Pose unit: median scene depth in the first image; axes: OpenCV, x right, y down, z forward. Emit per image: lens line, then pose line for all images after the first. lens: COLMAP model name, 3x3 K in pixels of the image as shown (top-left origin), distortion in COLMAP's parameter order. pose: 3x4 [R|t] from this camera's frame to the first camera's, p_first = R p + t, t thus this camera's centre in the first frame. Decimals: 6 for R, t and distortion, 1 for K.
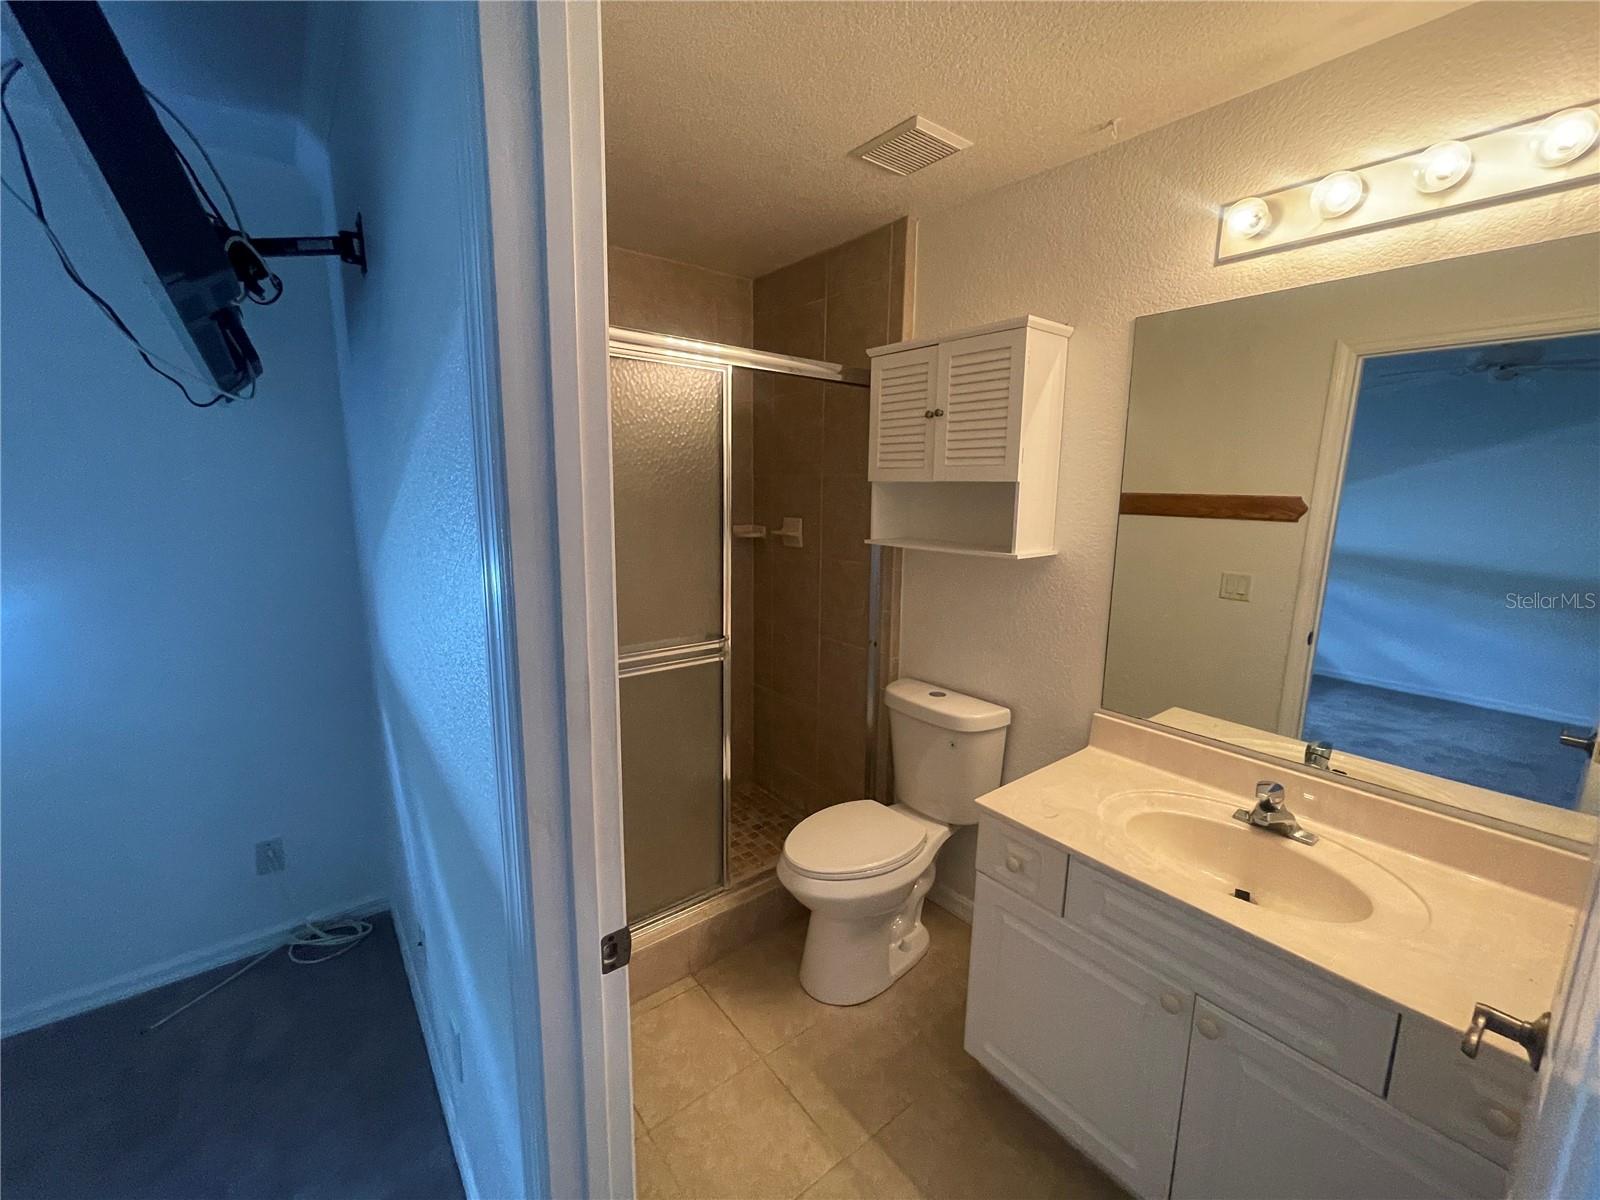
lens RADIAL K [[652.3, 0, 795.4], [0, 652.3, 594.2], [0, 0, 1]] dist [-0.003351, -0.000141]
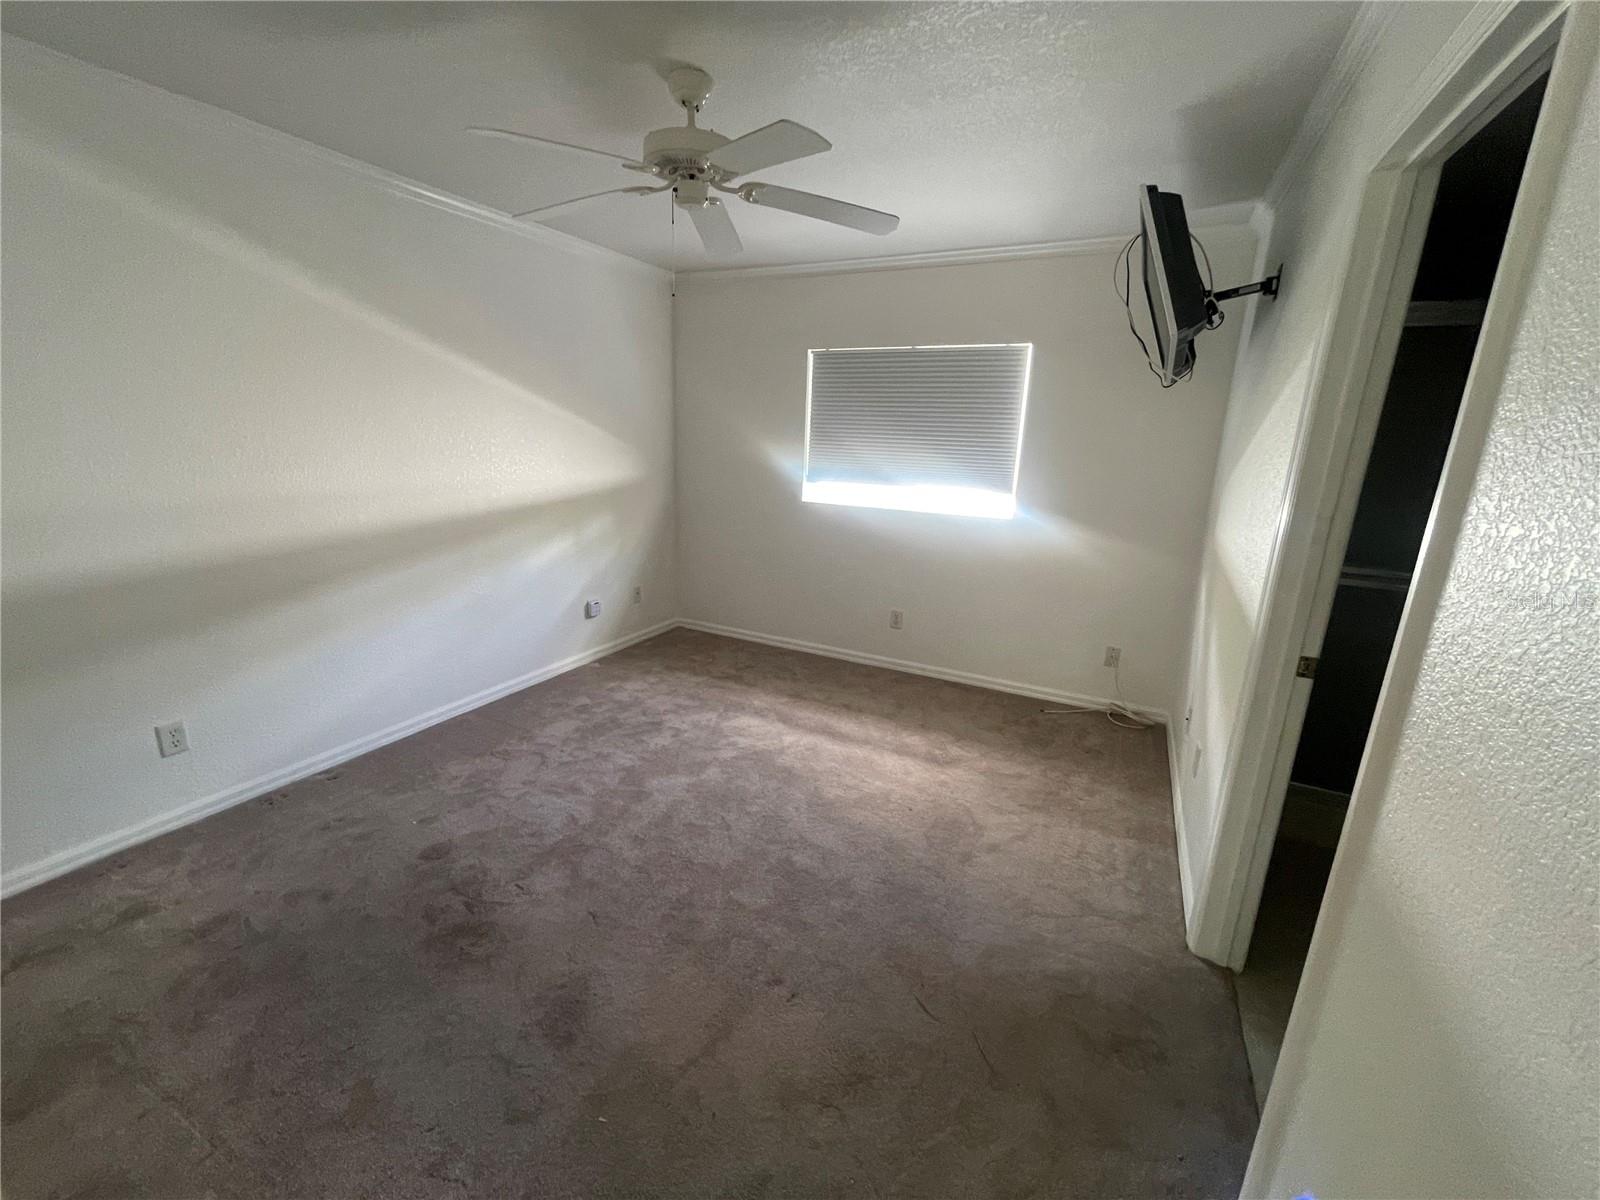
lens RADIAL K [[652.3, 0, 795.4], [0, 652.3, 594.2], [0, 0, 1]] dist [-0.003351, -0.000141]
pose [[0.414233, 0.225706, -0.881741, 0.471713], [-0.180399, 0.969905, 0.163525, 0.186799], [0.892114, 0.091328, 0.442484, -0.768928]]
